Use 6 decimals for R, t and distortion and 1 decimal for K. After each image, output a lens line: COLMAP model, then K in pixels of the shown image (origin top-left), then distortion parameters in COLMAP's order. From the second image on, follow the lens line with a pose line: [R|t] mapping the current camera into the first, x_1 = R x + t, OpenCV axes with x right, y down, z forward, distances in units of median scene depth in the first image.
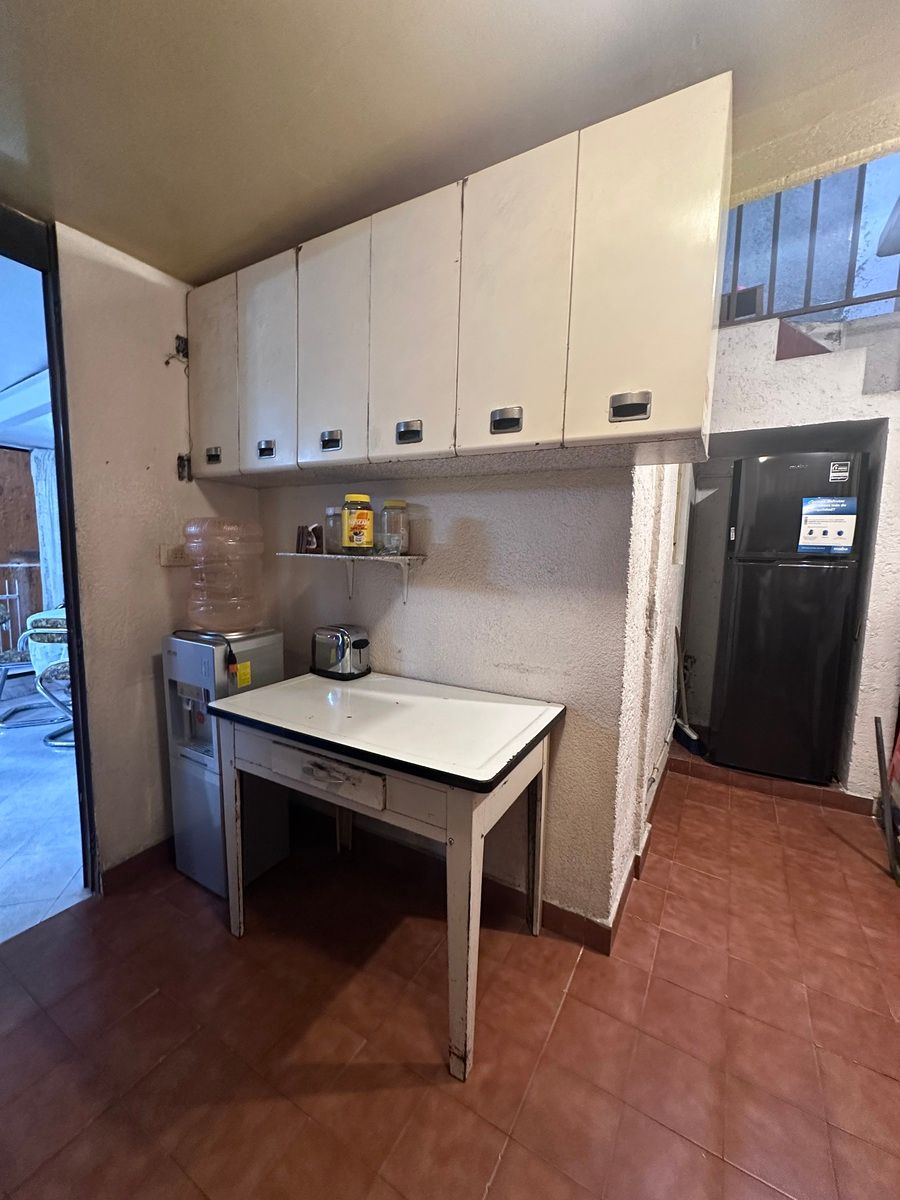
lens RADIAL K [[475.5, 0, 450.0], [0, 475.5, 600.0], [0, 0, 1]] dist [-0.006379, 0.000082]
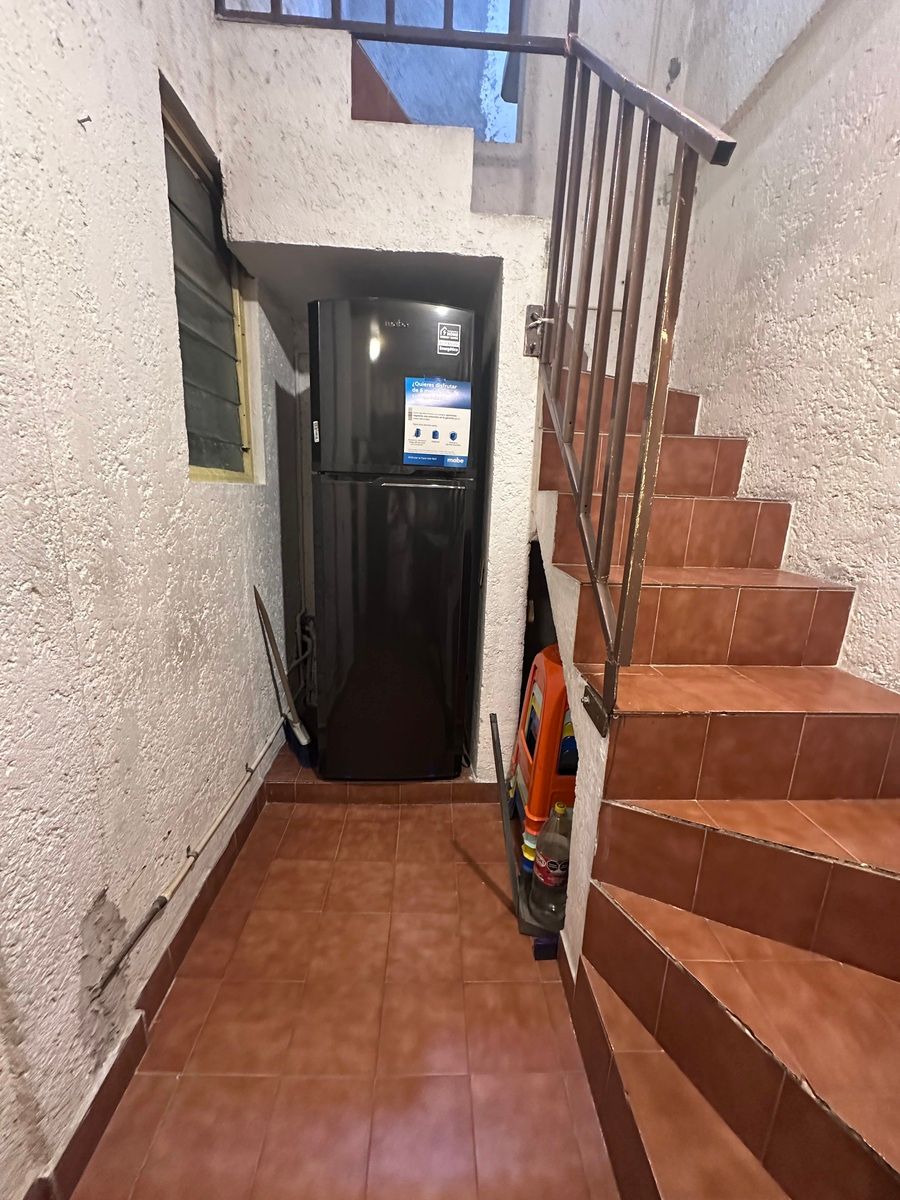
lens RADIAL K [[475.5, 0, 450.0], [0, 475.5, 600.0], [0, 0, 1]] dist [-0.006379, 0.000082]
pose [[0.837190, -0.111658, 0.535393, 0.419987], [0.039250, 0.988680, 0.144817, -0.007552], [-0.545502, -0.100225, 0.832095, 0.403408]]
